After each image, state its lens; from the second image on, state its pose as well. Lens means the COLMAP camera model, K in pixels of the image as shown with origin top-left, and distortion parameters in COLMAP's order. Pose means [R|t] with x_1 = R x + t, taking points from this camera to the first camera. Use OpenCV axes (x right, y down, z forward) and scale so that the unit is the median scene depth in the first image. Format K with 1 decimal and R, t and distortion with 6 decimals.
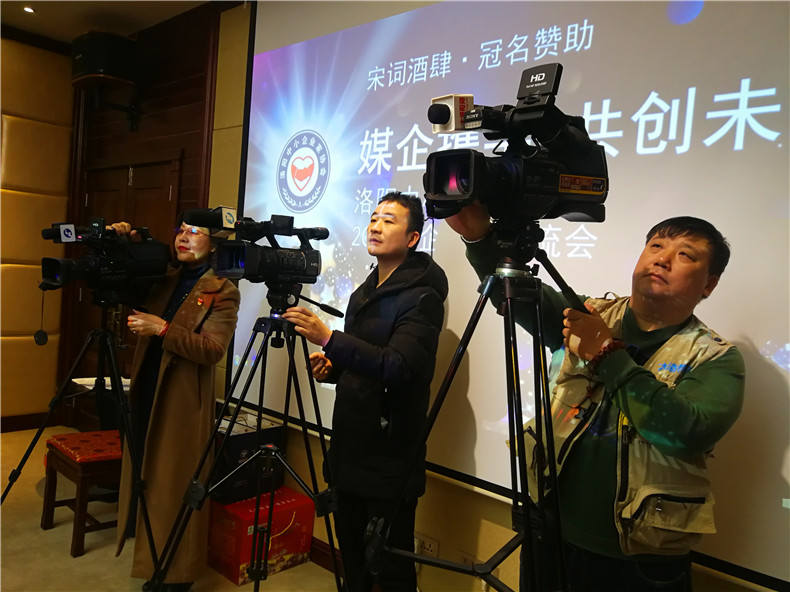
lens RADIAL K [[623.5, 0, 398.7], [0, 623.5, 299.6], [0, 0, 1]] dist [0.015857, -0.015810]
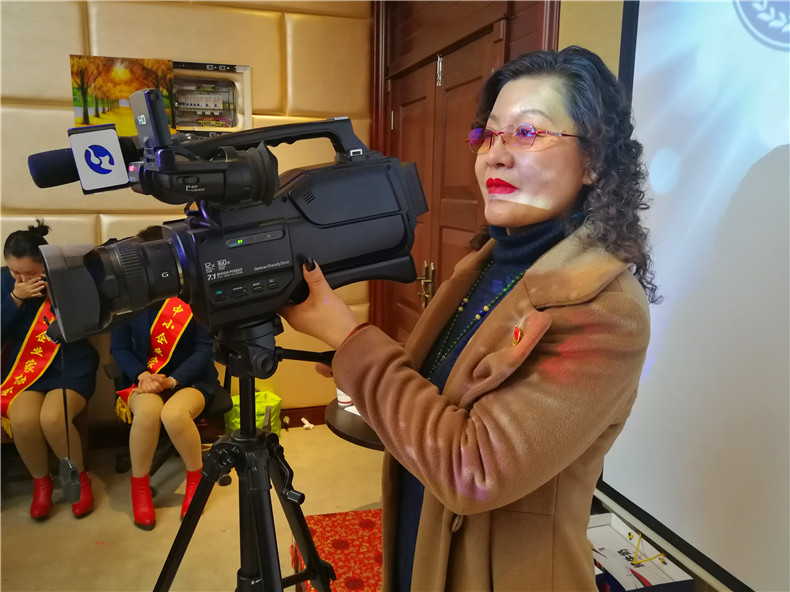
lens RADIAL K [[623.5, 0, 393.9], [0, 623.5, 298.1], [0, 0, 1]] dist [0.015857, -0.015810]
pose [[0.853977, 0.017479, -0.520017, -0.196860], [0.047248, 0.992701, 0.110958, -0.056844], [0.518161, -0.119325, 0.846918, 0.621482]]
